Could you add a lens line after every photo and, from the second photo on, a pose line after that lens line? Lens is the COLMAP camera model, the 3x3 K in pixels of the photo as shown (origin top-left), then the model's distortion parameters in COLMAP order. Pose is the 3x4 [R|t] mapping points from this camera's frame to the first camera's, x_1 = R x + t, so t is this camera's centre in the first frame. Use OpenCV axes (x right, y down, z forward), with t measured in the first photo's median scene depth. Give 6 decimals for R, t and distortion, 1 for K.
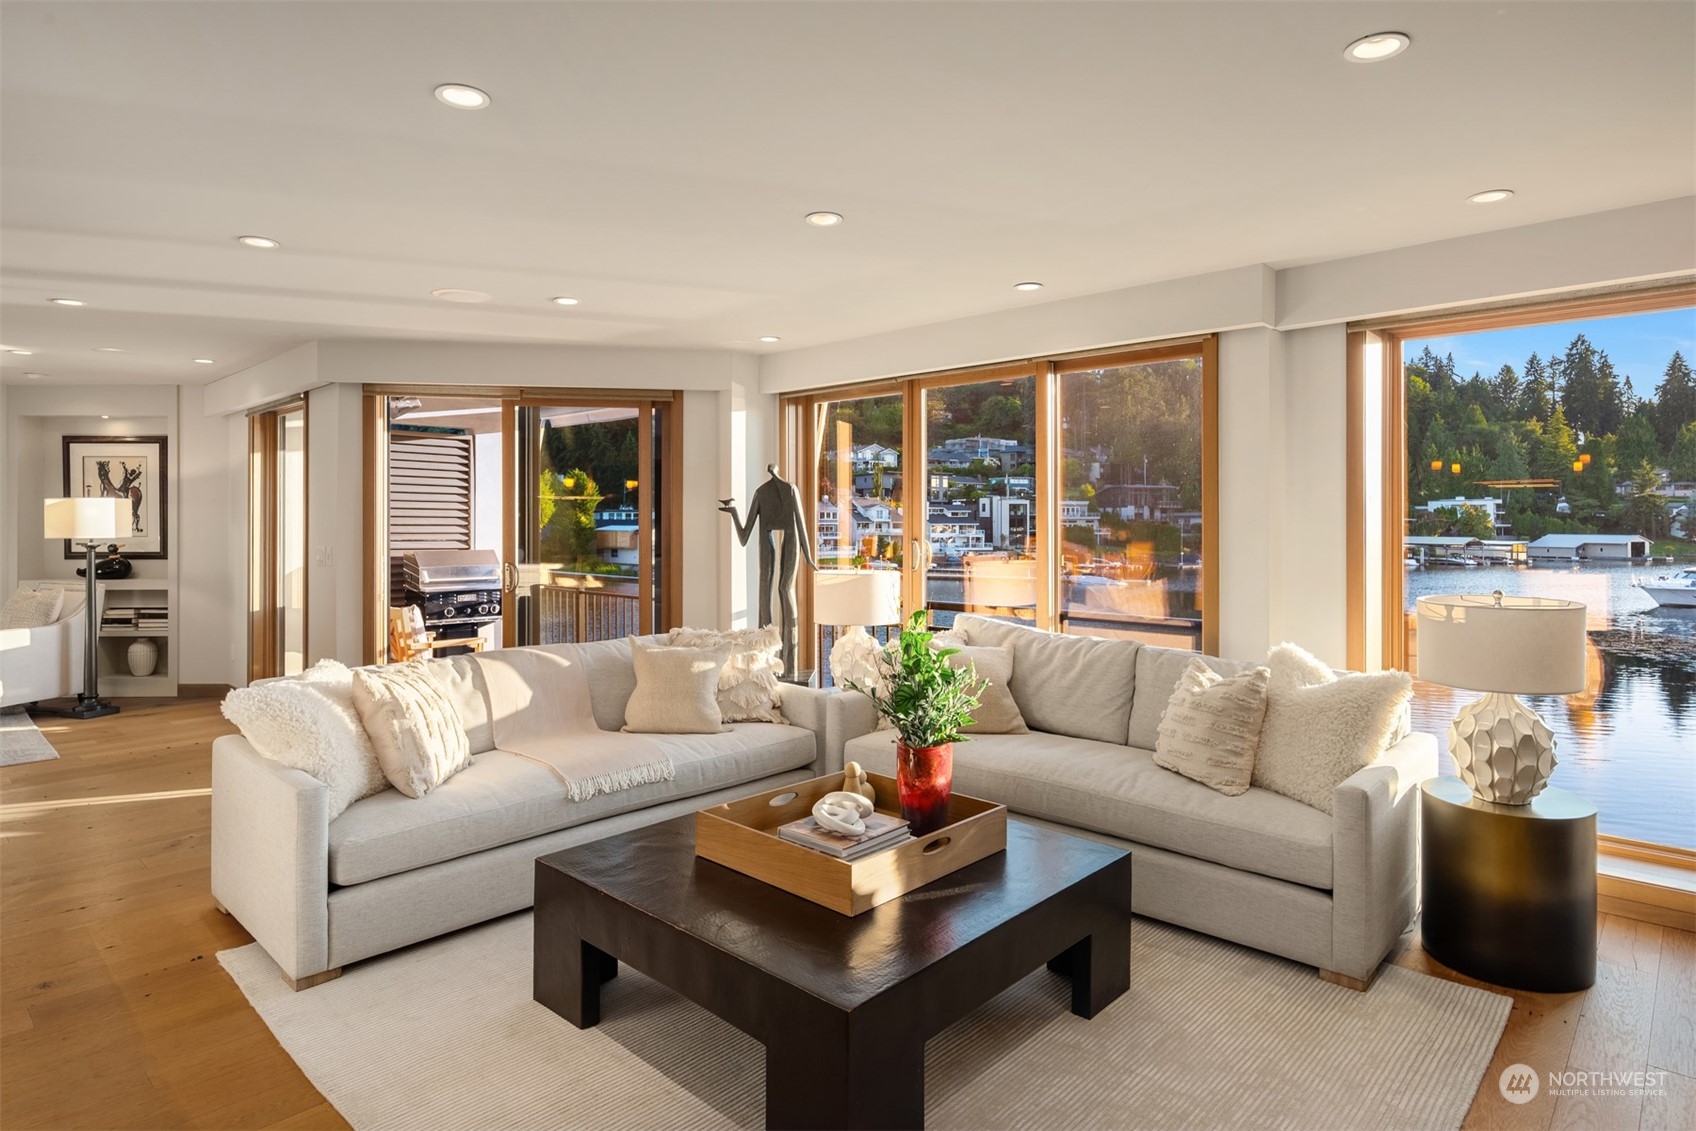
lens RADIAL K [[944.6, 0, 842.0], [0, 944.6, 514.0], [0, 0, 1]] dist [-0.005074, -0.002686]
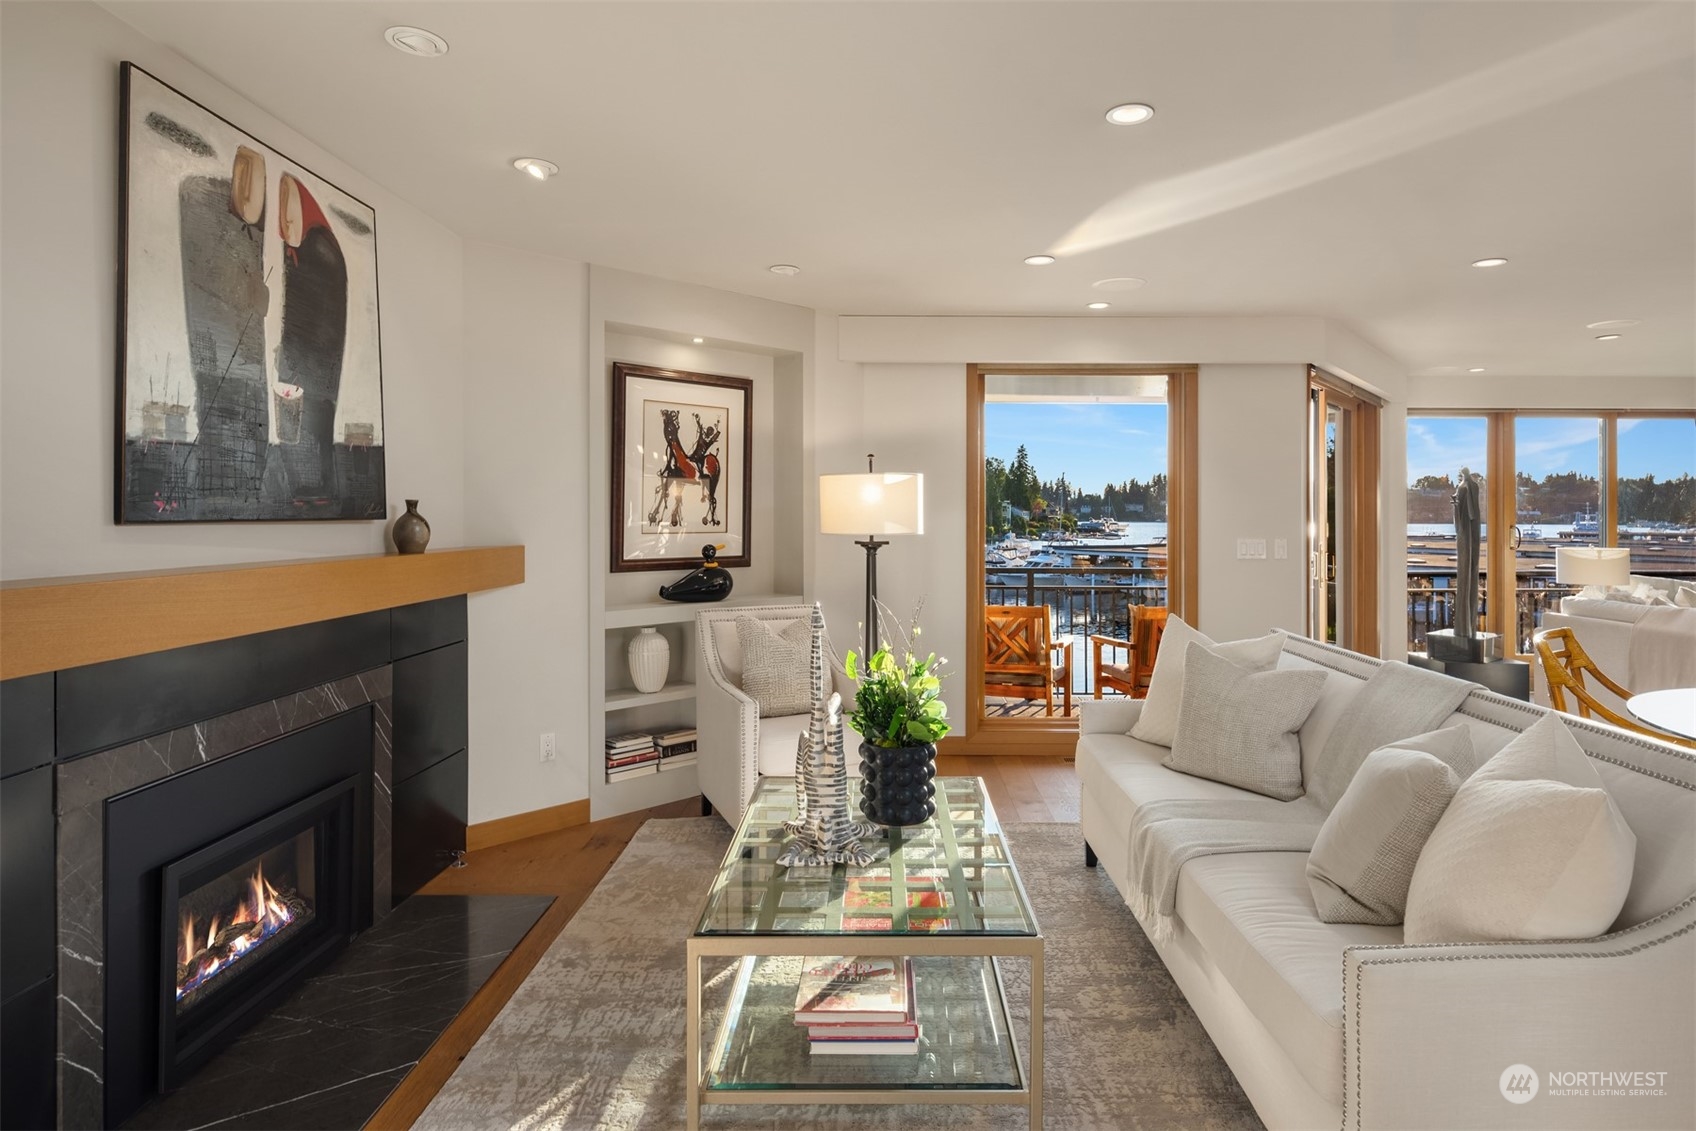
lens RADIAL K [[944.6, 0, 842.0], [0, 944.6, 514.0], [0, 0, 1]] dist [-0.005074, -0.002686]
pose [[0.754085, -0.001338, 0.656776, -1.105329], [-0.001216, 0.999993, 0.003434, 0.009246], [-0.656776, -0.003387, 0.754078, 0.460089]]
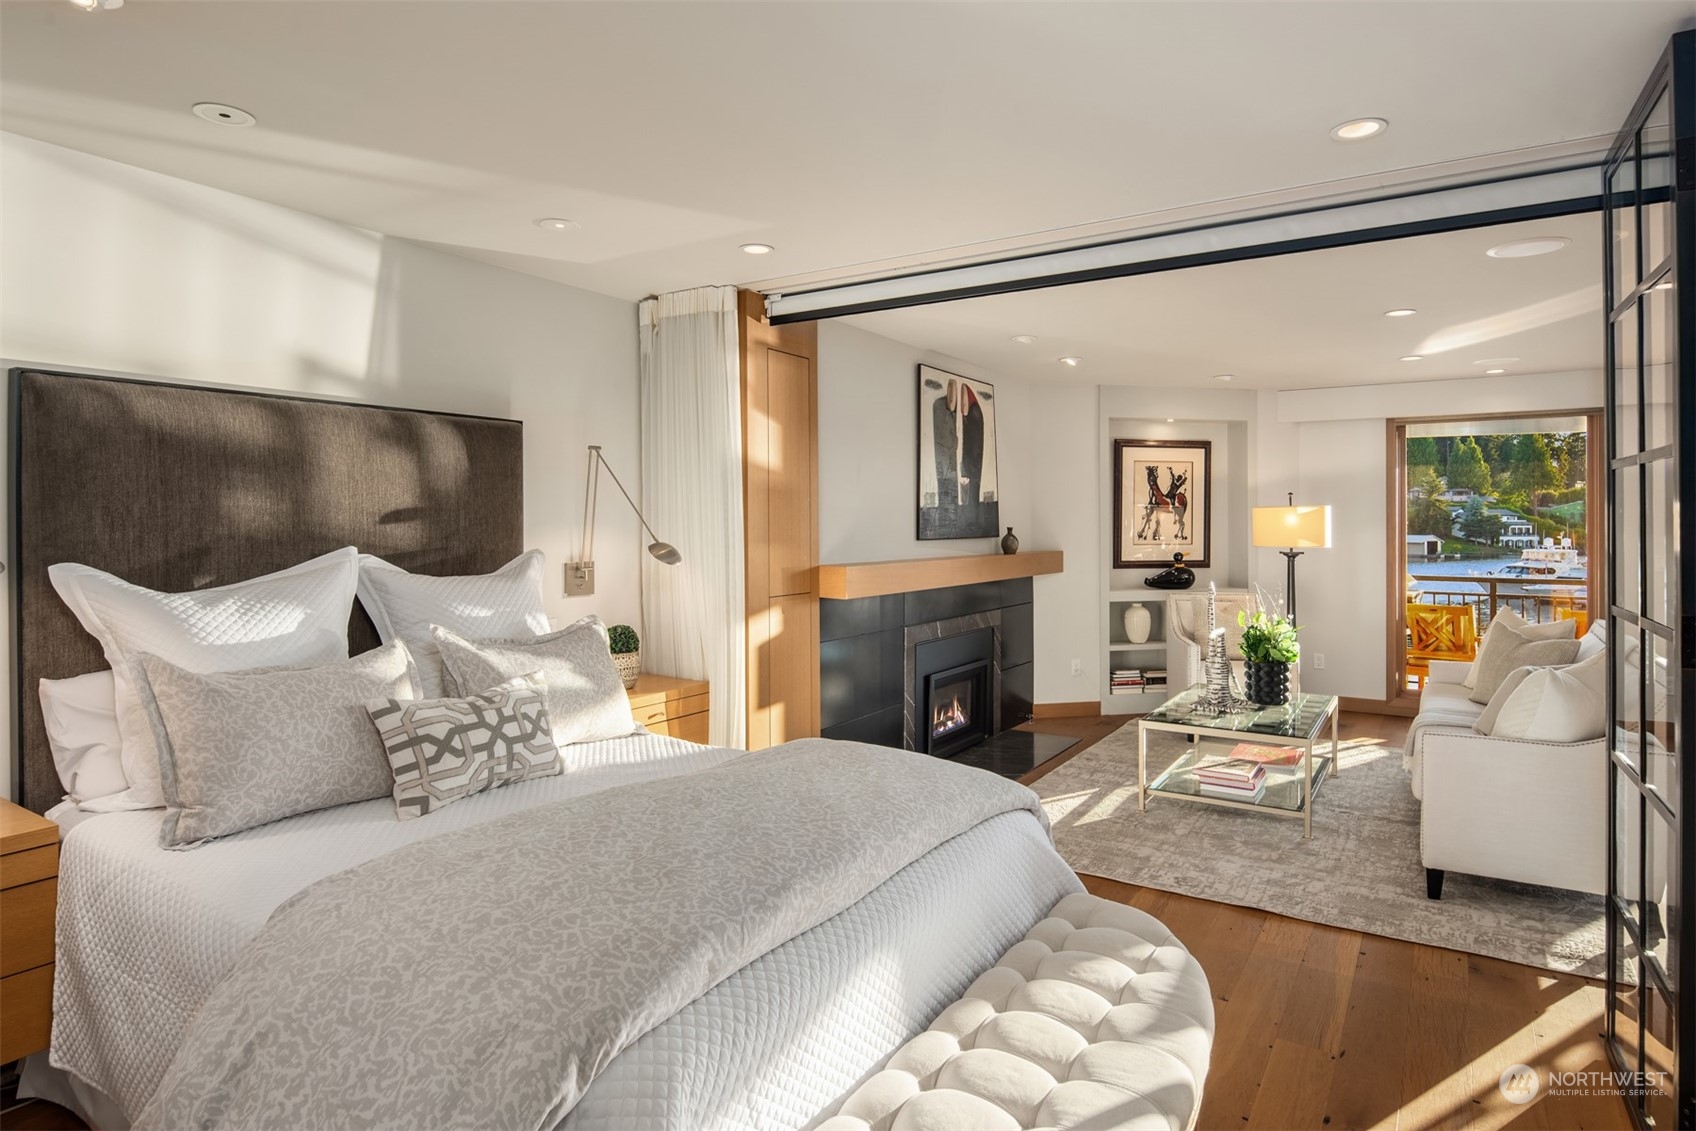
lens RADIAL K [[944.6, 0, 842.0], [0, 944.6, 514.0], [0, 0, 1]] dist [-0.005074, -0.002686]
pose [[0.983381, -0.000685, 0.181550, -1.270918], [0.001322, 0.999993, -0.003390, -0.004337], [-0.181547, 0.003574, 0.983376, 0.108856]]
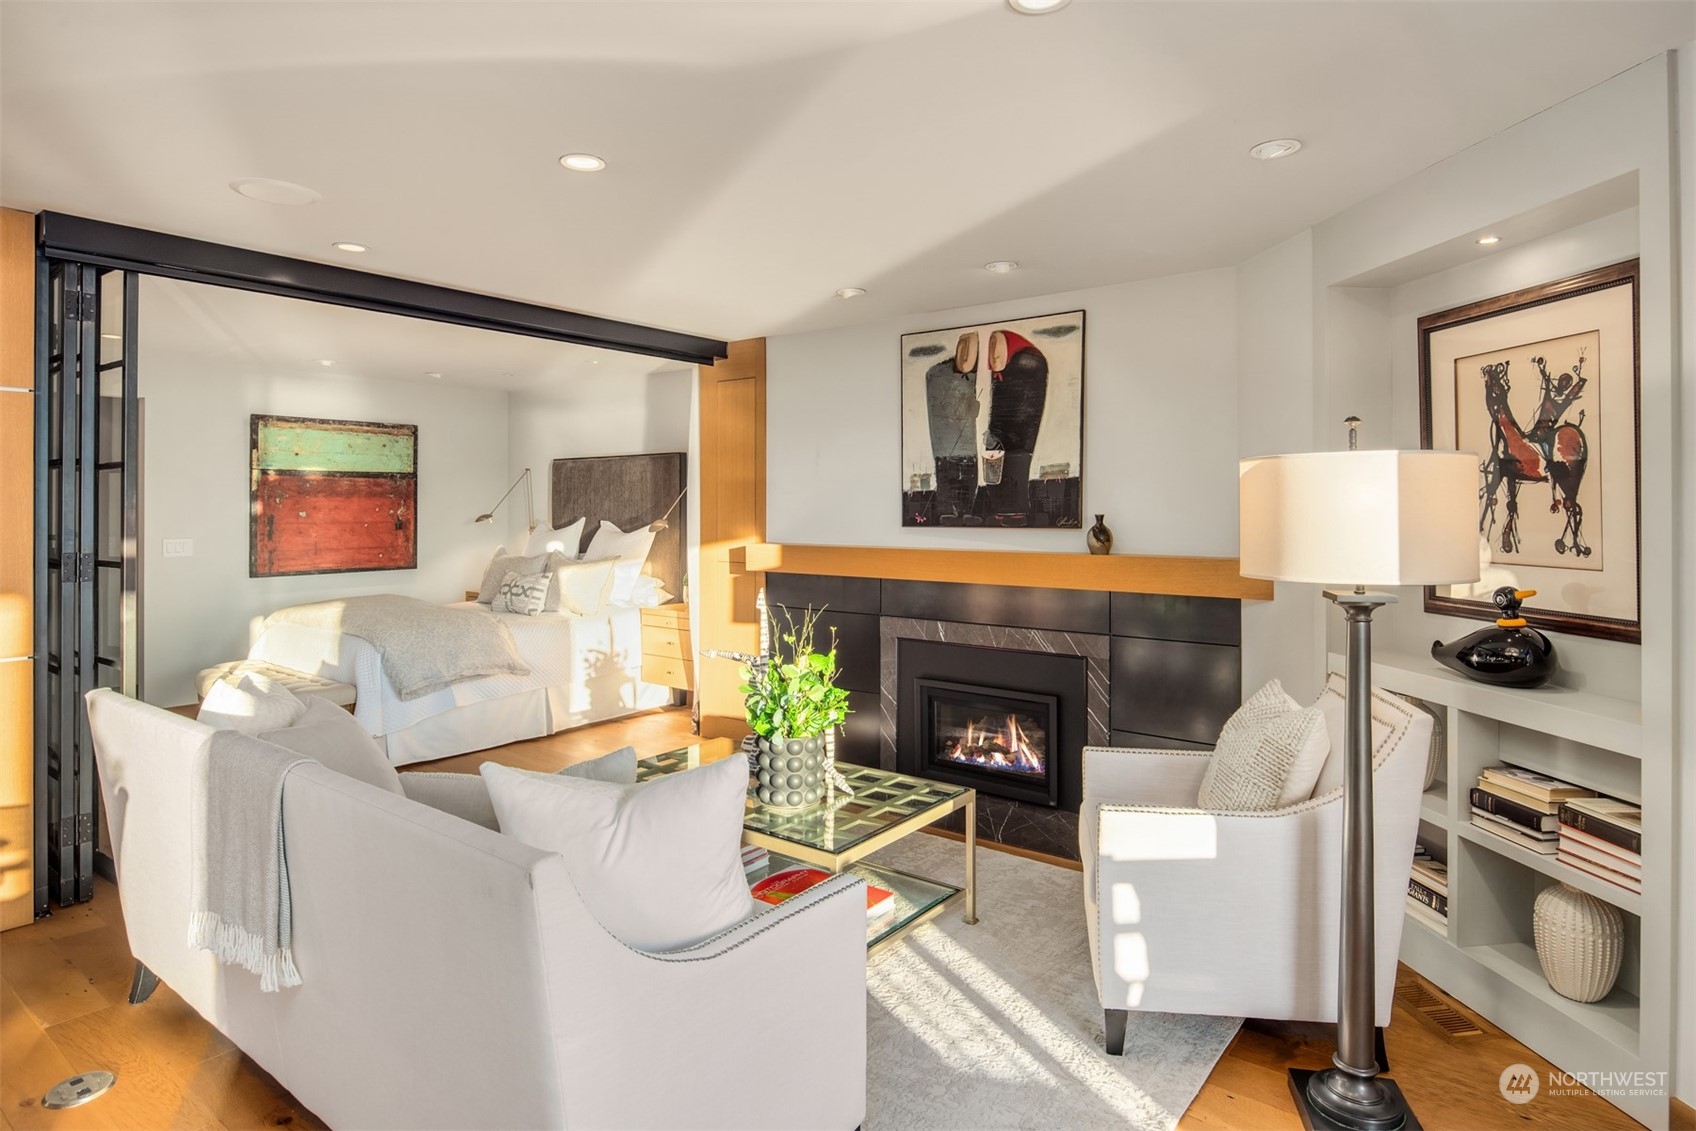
lens RADIAL K [[919.6, 0, 902.6], [0, 919.6, 514.9], [0, 0, 1]] dist [-0.002101, -0.000308]
pose [[0.137750, 0.004353, -0.990457, -0.451315], [0.005644, 0.999971, 0.005180, 0.001408], [0.990451, -0.006304, 0.137722, 0.711449]]
